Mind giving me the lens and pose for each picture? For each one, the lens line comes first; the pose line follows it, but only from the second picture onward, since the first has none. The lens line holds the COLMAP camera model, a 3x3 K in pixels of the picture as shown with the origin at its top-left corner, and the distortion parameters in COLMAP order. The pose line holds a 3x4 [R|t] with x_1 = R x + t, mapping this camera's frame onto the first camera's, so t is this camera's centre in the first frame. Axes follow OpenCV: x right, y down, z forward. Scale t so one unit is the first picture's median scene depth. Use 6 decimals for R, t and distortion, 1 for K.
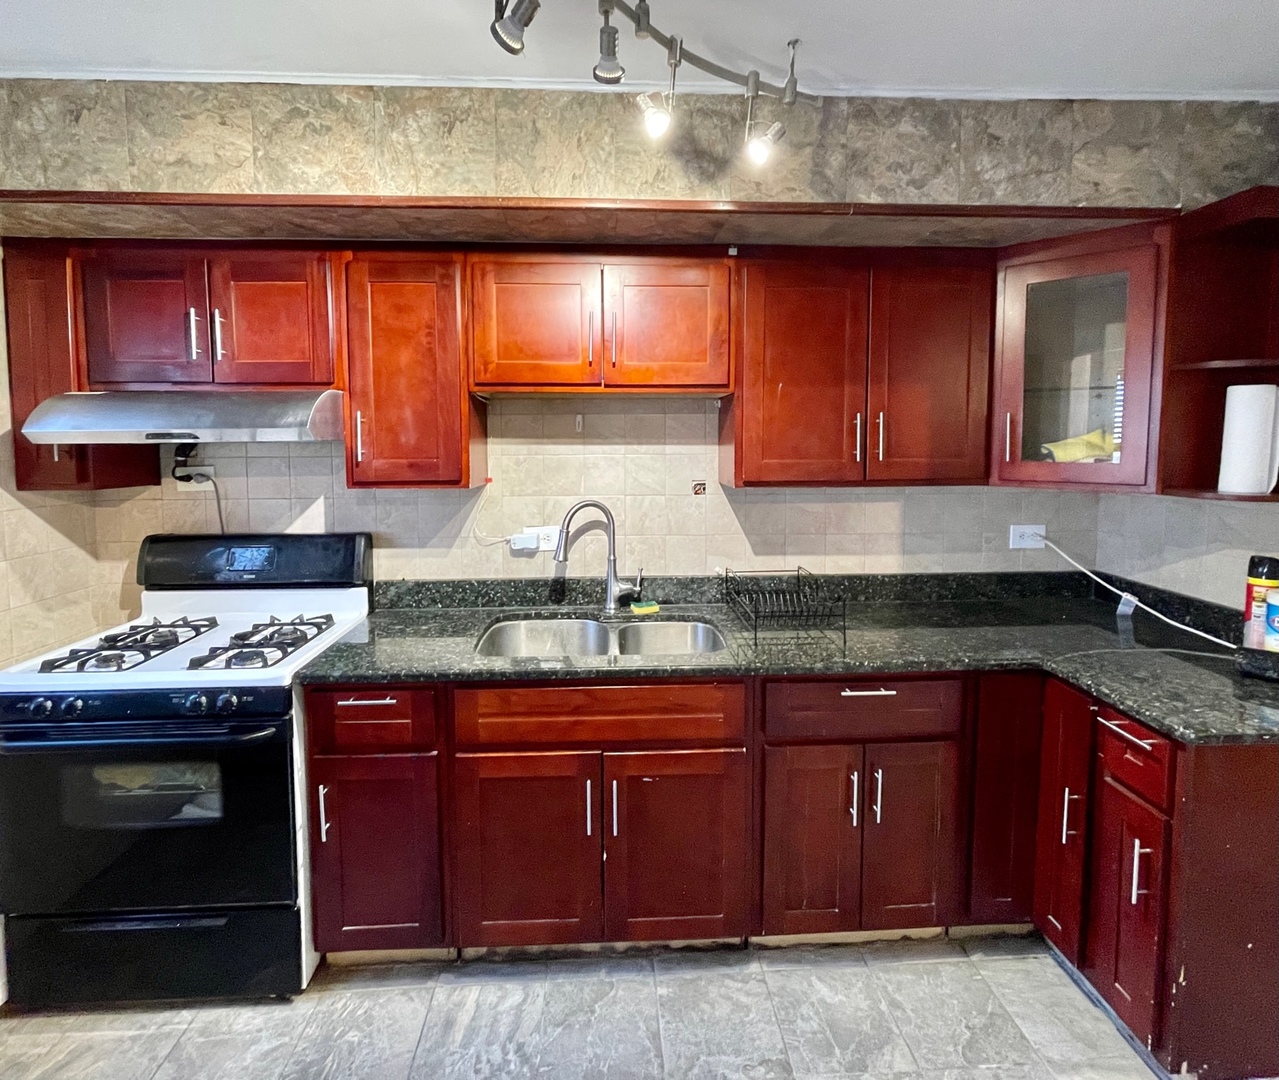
lens RADIAL K [[646.3, 0, 637.9], [0, 646.3, 477.0], [0, 0, 1]] dist [-0.005941, -0.000305]
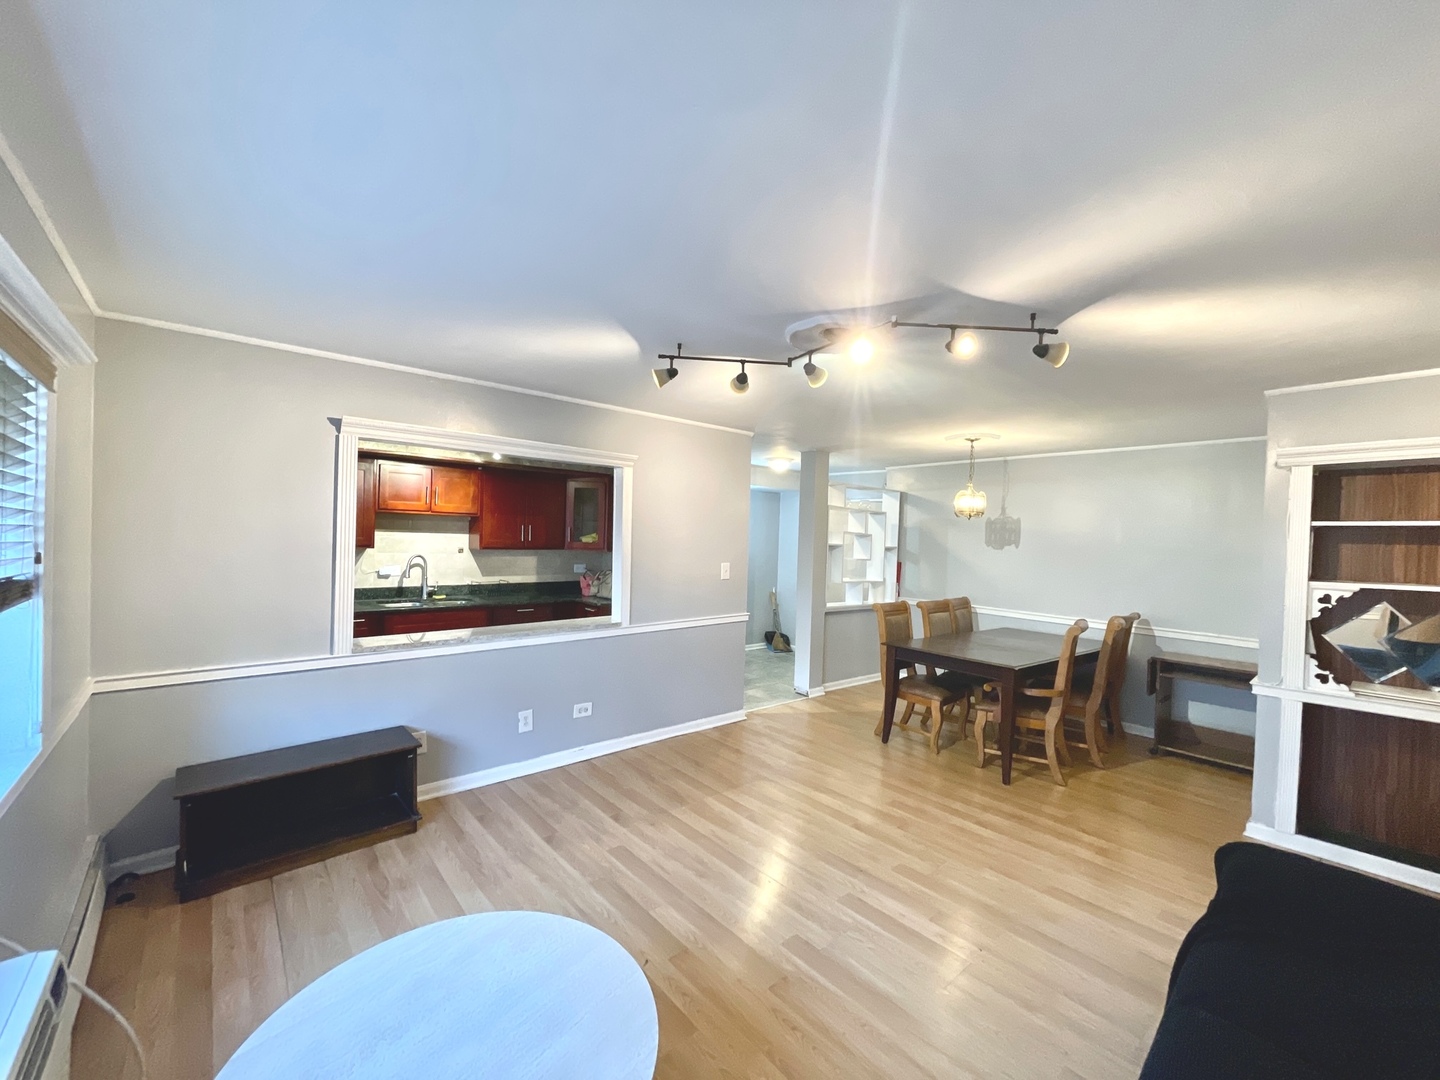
lens RADIAL K [[579.9, 0, 715.1], [0, 579.9, 539.2], [0, 0, 1]] dist [0.001417, 0.000066]
pose [[0.789161, 0.019160, 0.613887, -0.546415], [0.002753, 0.999393, -0.034730, 0.056907], [-0.614180, 0.029097, 0.788629, -1.510152]]
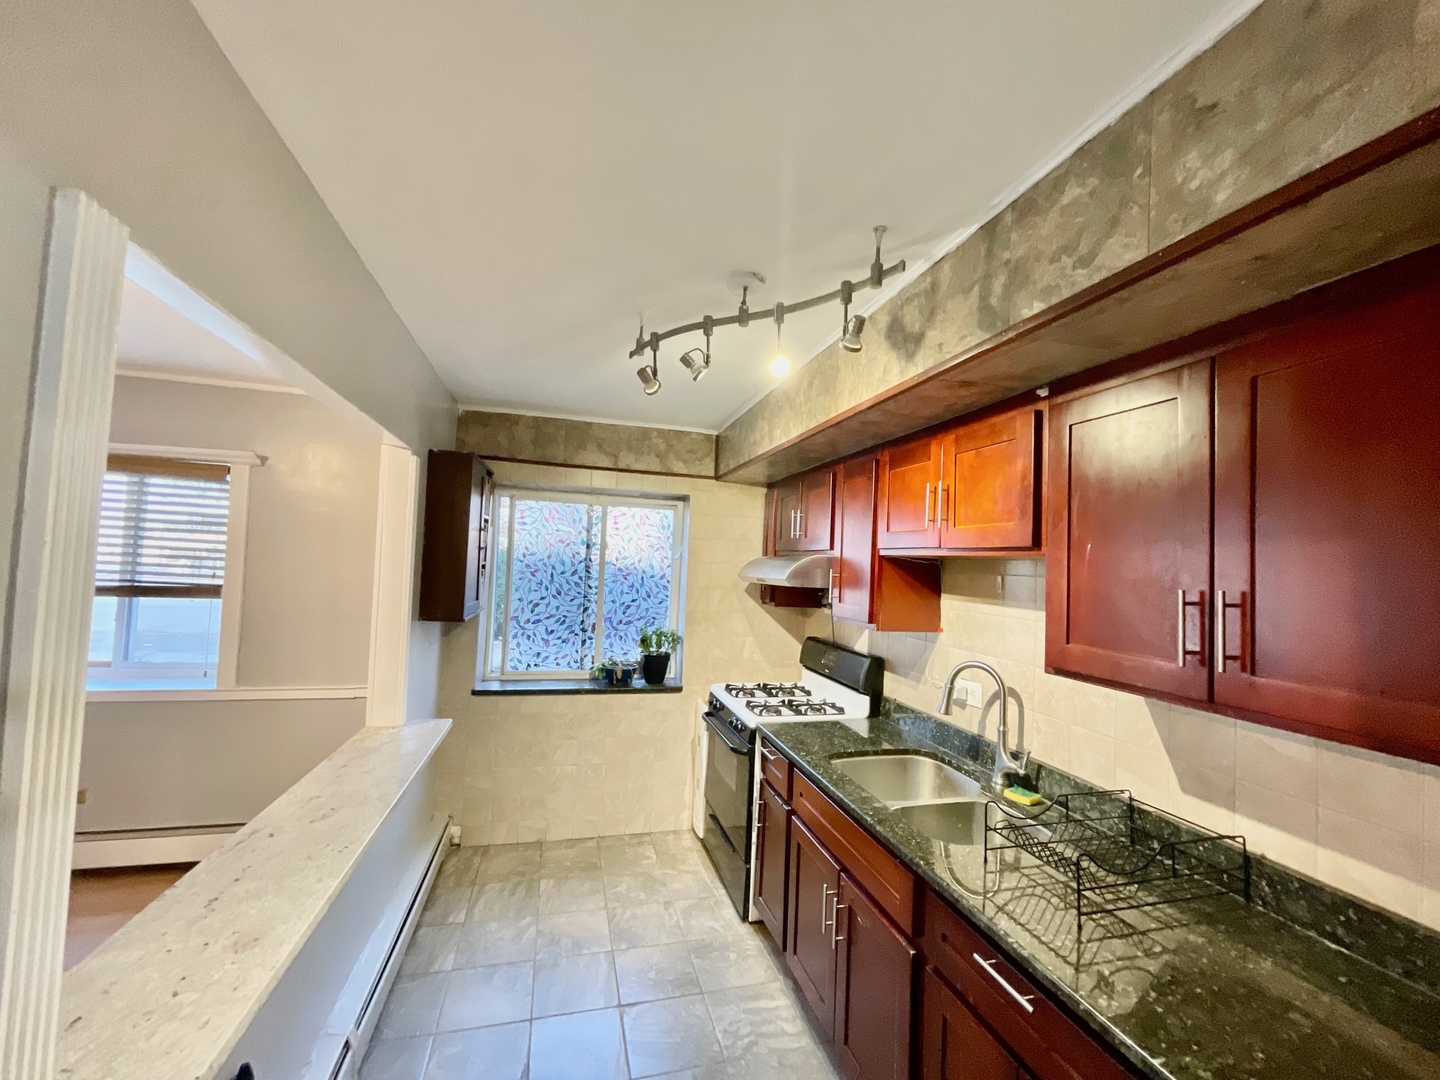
lens RADIAL K [[579.9, 0, 721.6], [0, 579.9, 542.0], [0, 0, 1]] dist [0.001417, 0.000066]
pose [[0.217071, -0.023868, -0.975864, 0.706470], [-0.103328, 0.993523, -0.047284, -0.063190], [0.970672, 0.111098, 0.213199, 0.389280]]
